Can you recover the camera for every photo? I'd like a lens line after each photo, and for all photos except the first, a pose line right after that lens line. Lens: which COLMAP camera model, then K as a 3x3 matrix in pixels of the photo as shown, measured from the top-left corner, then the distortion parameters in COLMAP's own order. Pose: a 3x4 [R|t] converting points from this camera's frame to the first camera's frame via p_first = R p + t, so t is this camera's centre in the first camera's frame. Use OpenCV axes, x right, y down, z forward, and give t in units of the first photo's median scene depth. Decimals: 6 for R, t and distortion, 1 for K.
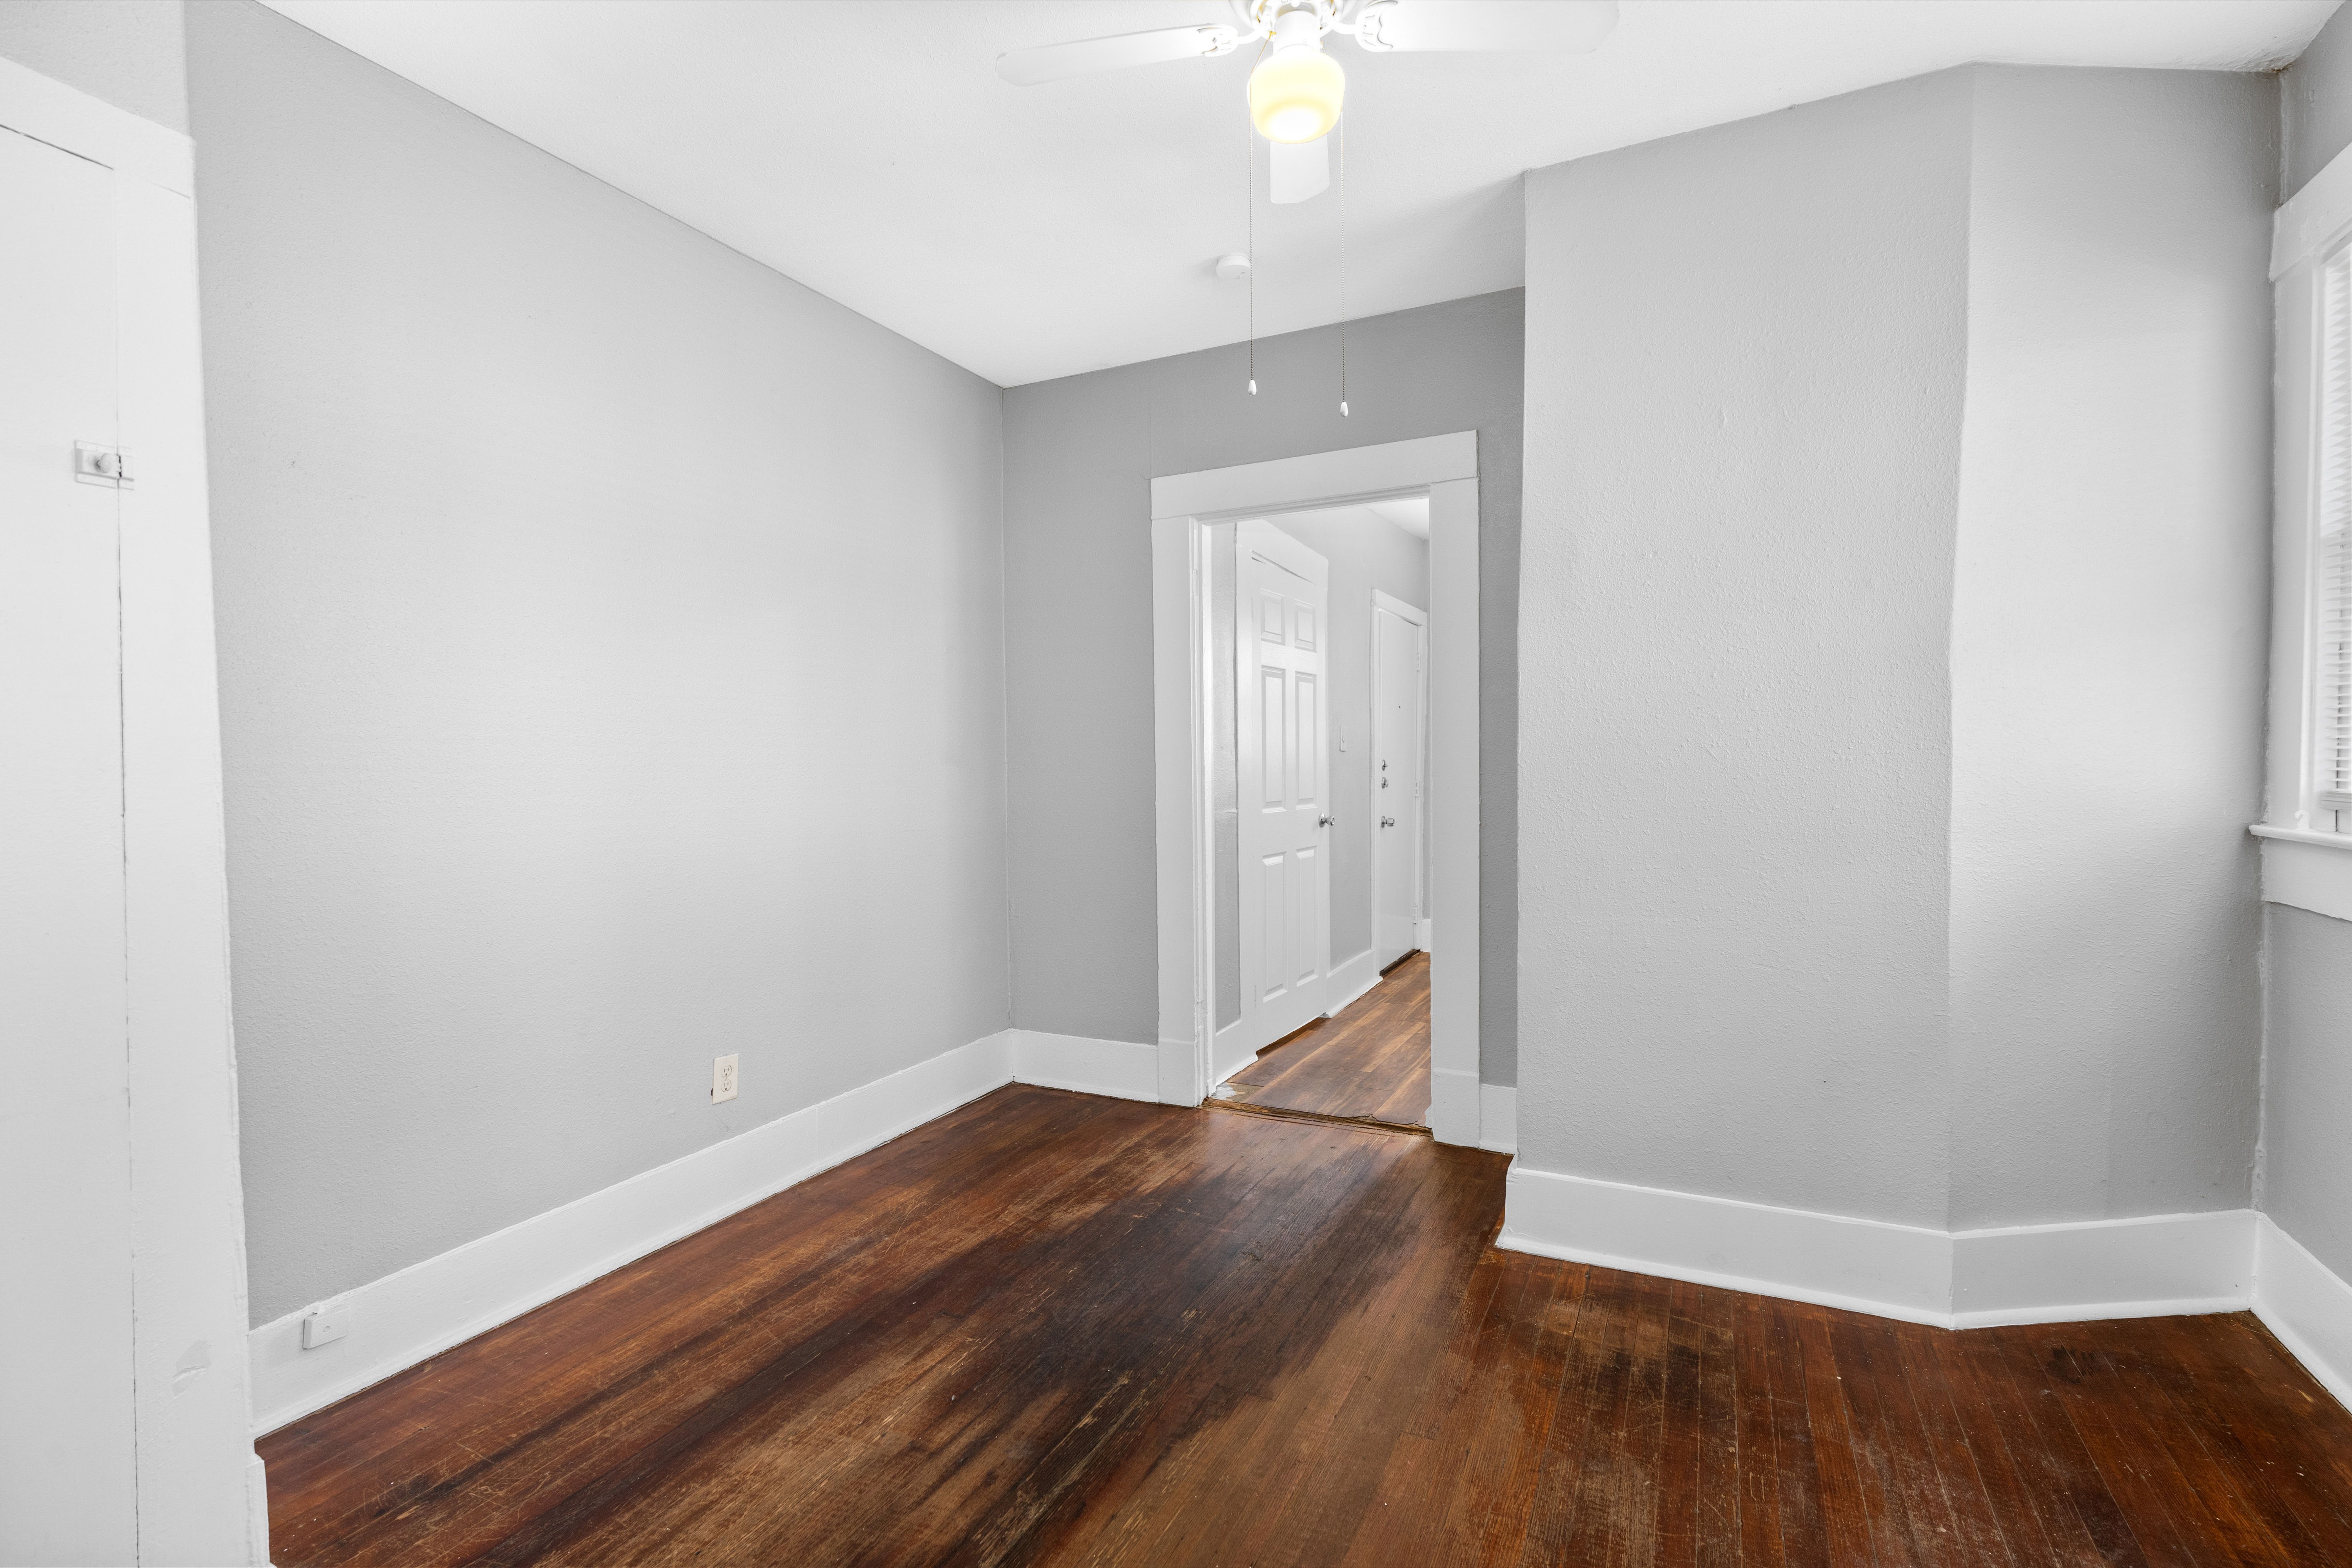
lens RADIAL K [[1060.5, 0, 1178.7], [0, 1060.5, 780.1], [0, 0, 1]] dist [-0.004067, -0.000315]
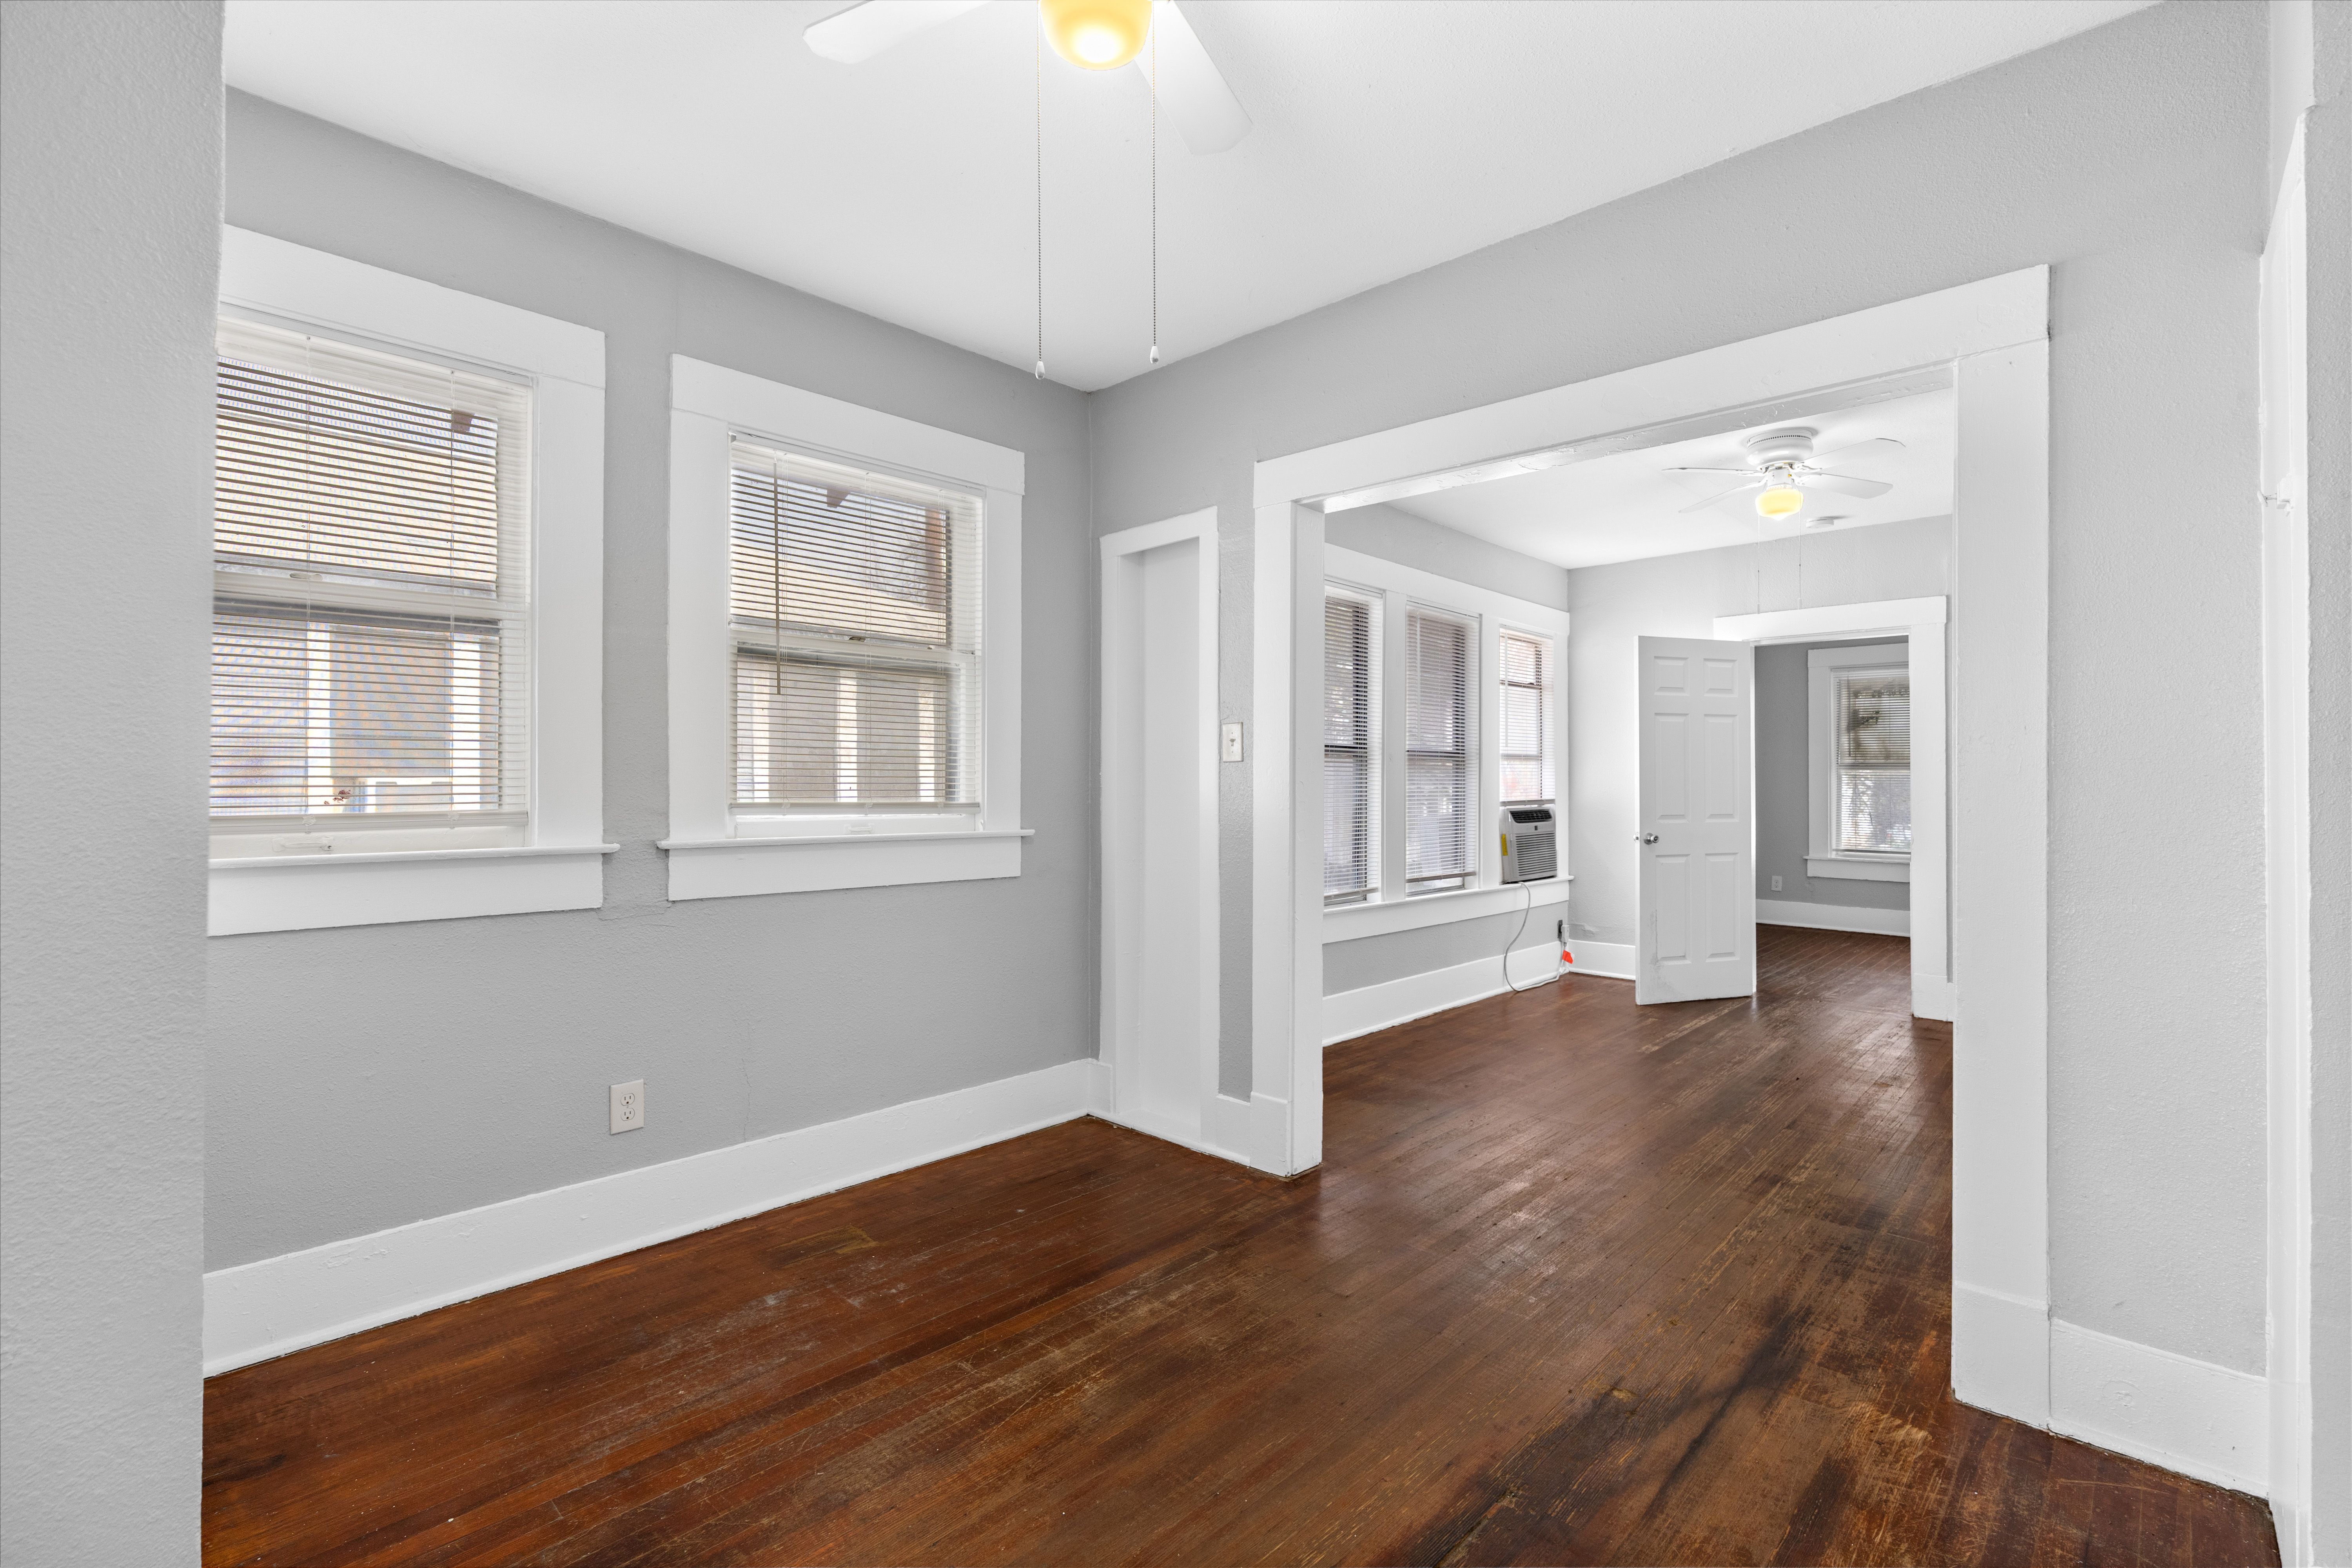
lens RADIAL K [[1064.8, 0, 1186.6], [0, 1064.8, 794.1], [0, 0, 1]] dist [-0.002470, -0.000084]
pose [[-0.957643, 0.001878, 0.287953, -0.104992], [0.011170, 0.999468, 0.030629, -0.017433], [-0.287742, 0.032548, -0.957155, 0.951018]]
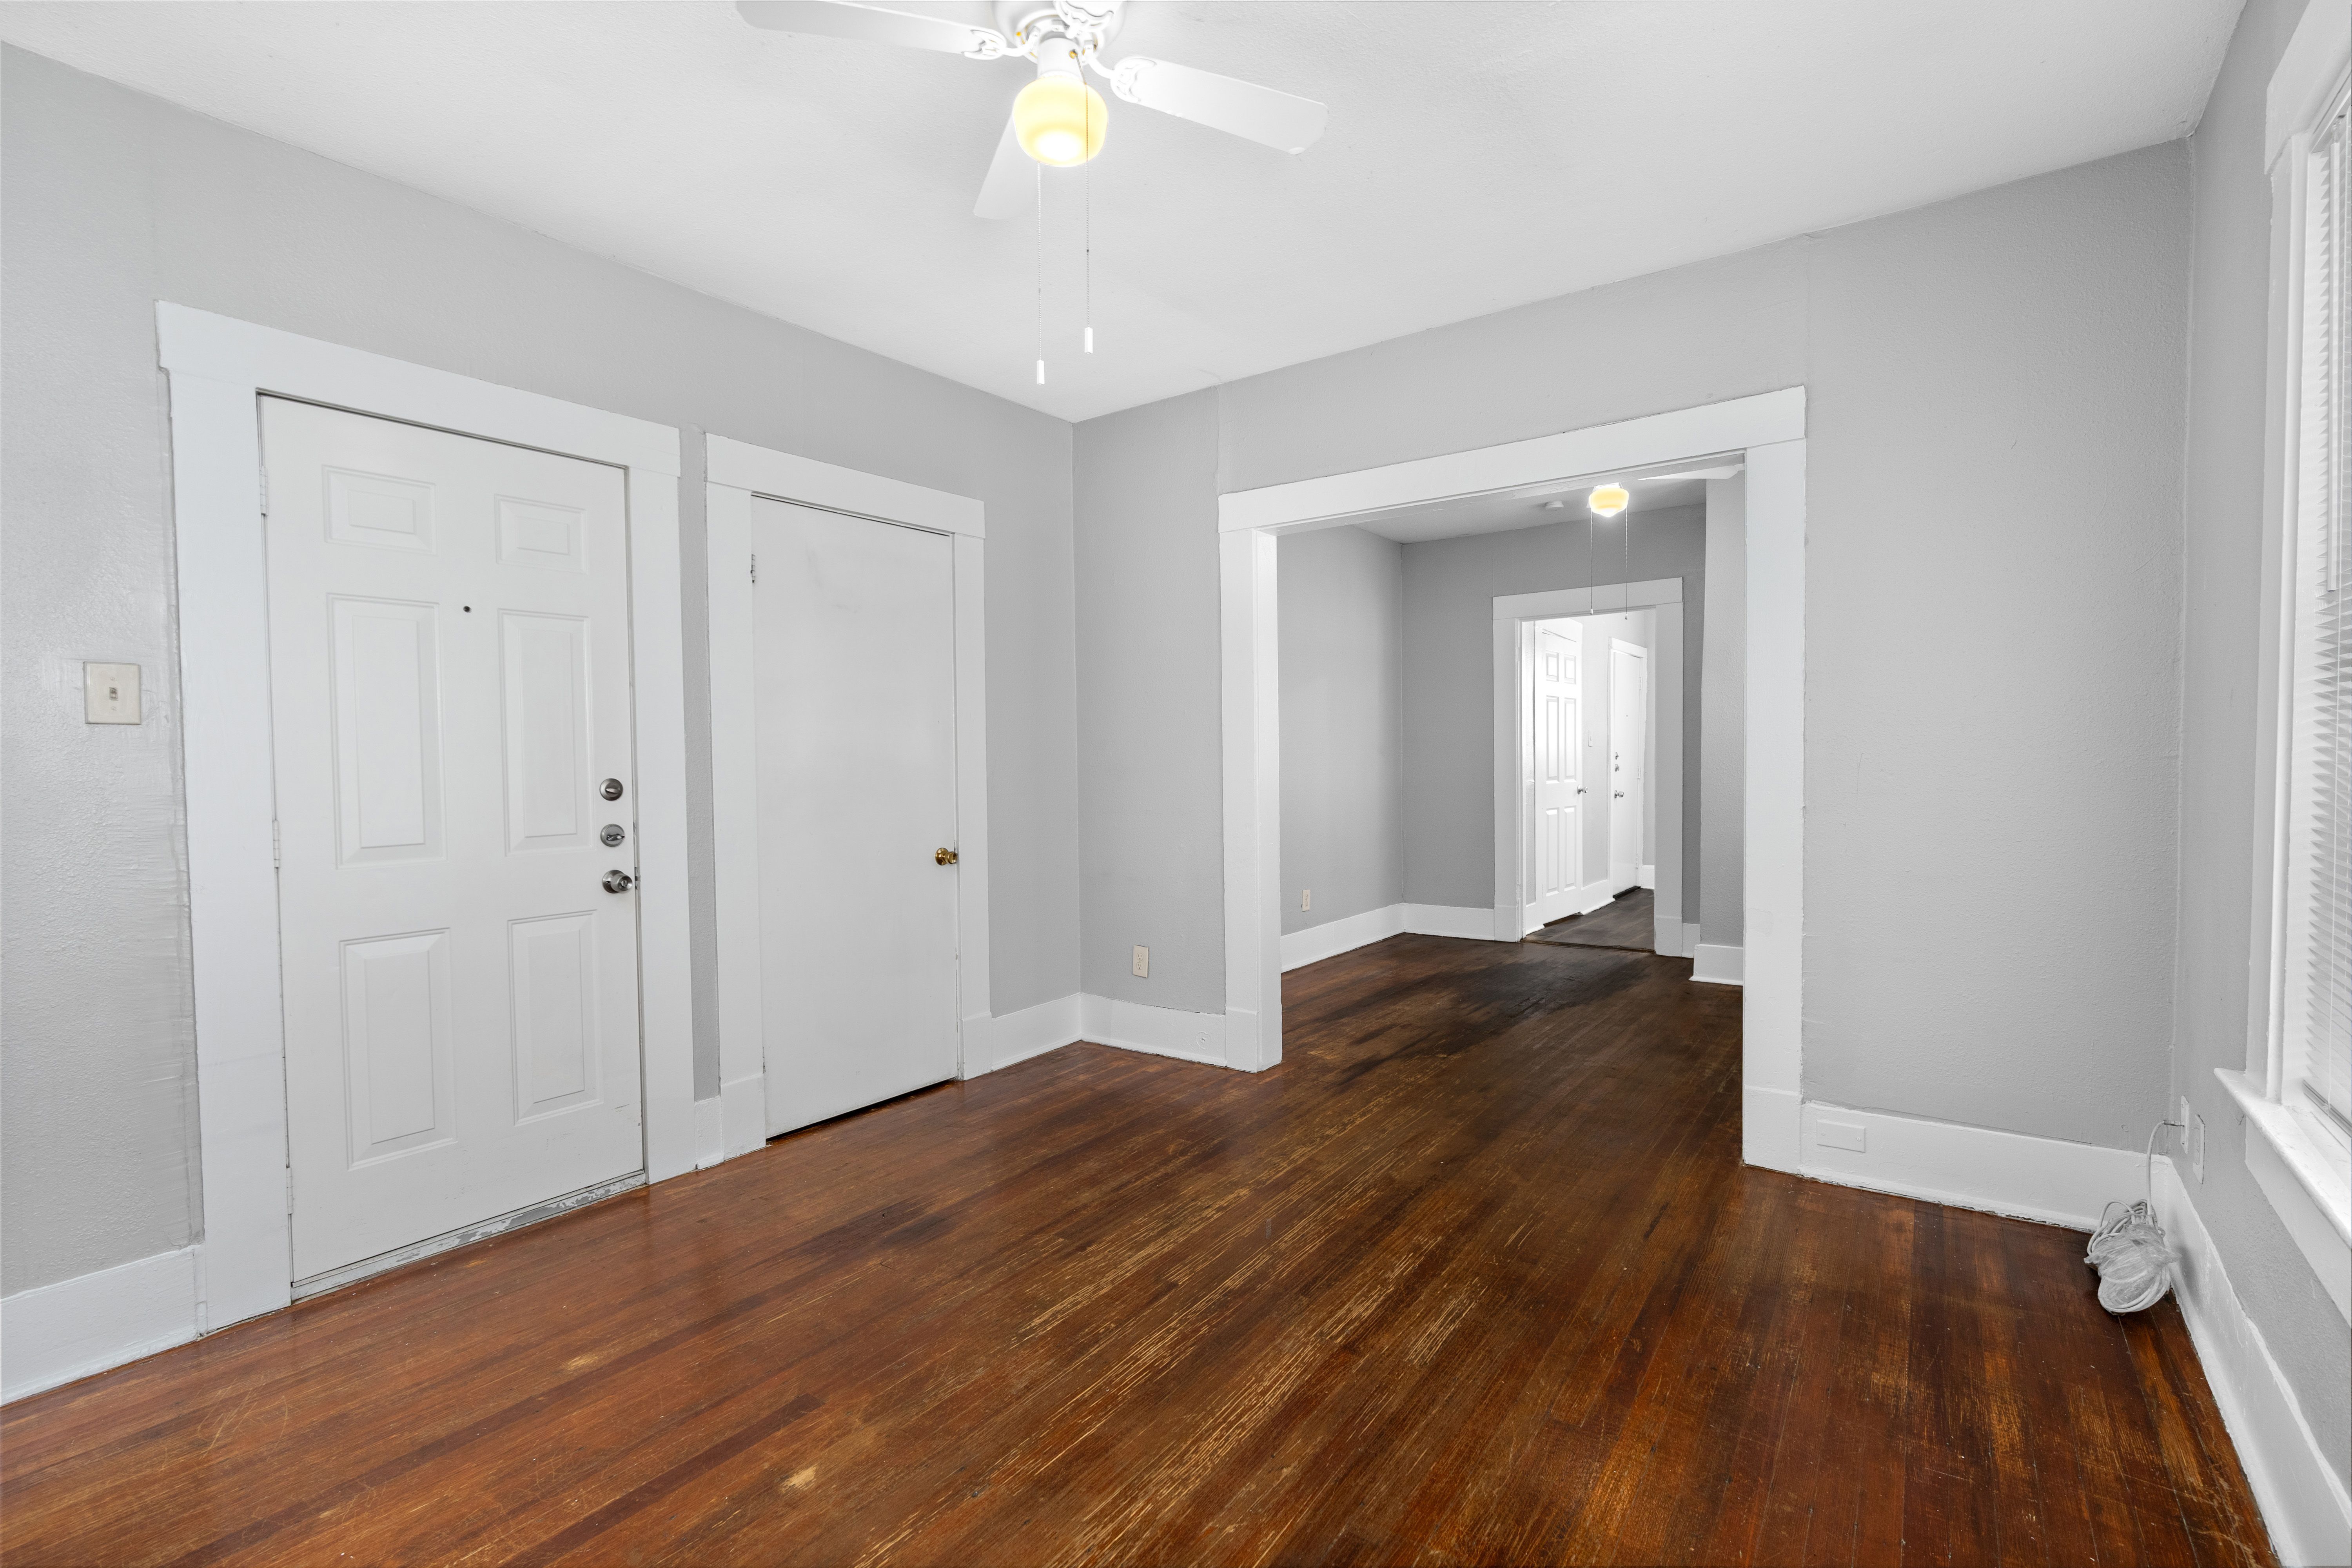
lens RADIAL K [[1060.5, 0, 1178.7], [0, 1060.5, 780.1], [0, 0, 1]] dist [-0.004067, -0.000315]
pose [[0.984721, 0.003467, -0.174107, -0.254884], [-0.002672, 0.999985, 0.004796, 0.024272], [0.174121, -0.004258, 0.984715, -0.947254]]
